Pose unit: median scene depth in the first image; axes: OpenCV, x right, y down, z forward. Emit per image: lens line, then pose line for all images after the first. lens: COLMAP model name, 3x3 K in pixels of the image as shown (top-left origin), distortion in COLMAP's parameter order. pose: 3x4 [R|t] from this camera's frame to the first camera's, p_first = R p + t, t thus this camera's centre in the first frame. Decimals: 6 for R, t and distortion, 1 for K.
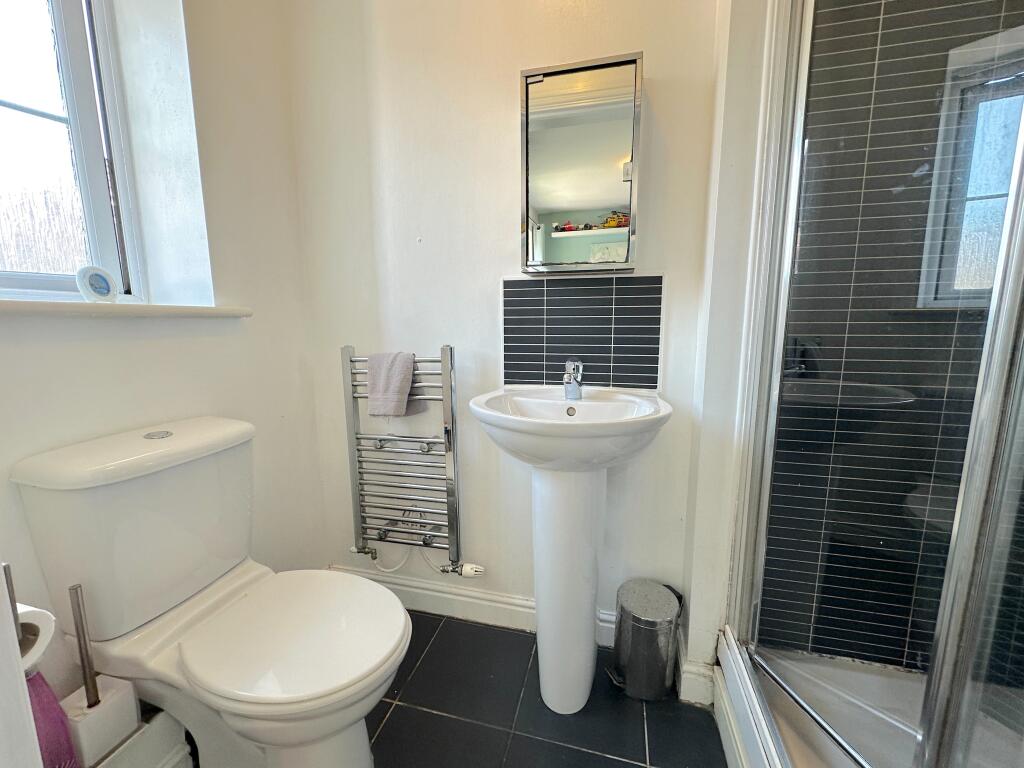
lens RADIAL K [[411.0, 0, 512.1], [0, 411.0, 383.3], [0, 0, 1]] dist [0.000470, -0.000245]
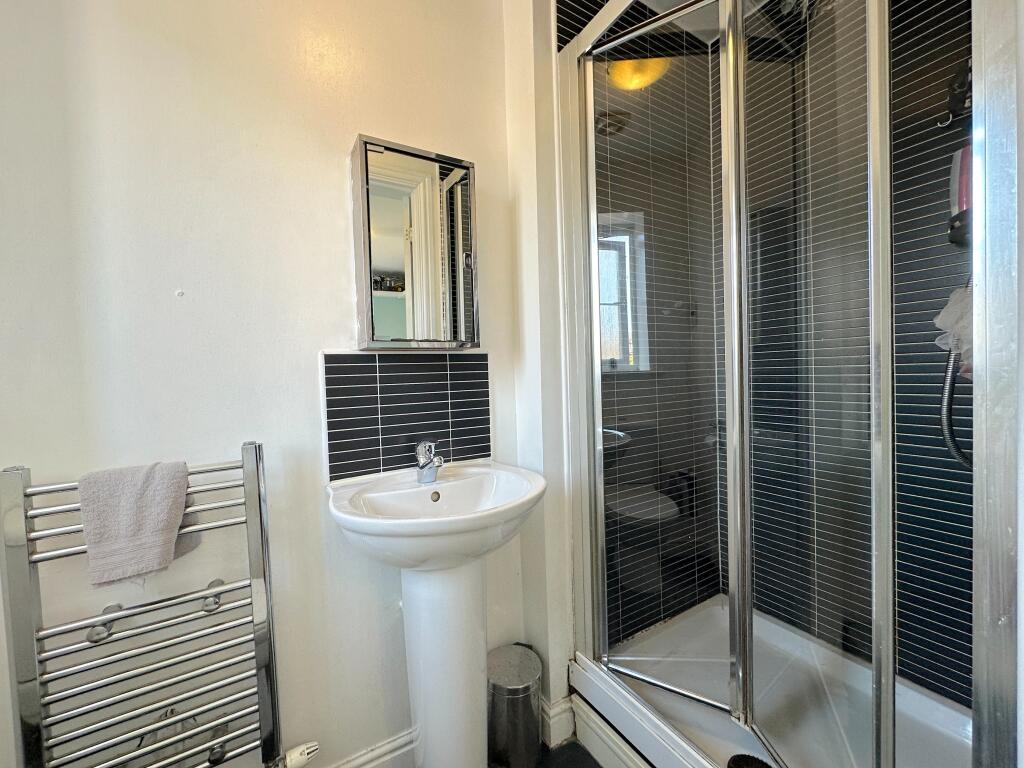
lens RADIAL K [[411.0, 0, 511.0], [0, 411.0, 385.8], [0, 0, 1]] dist [0.000470, -0.000245]
pose [[0.706580, -0.039603, 0.706524, -0.341038], [0.137440, 0.987100, -0.082121, -0.069236], [-0.694157, 0.155129, 0.702909, 0.173066]]
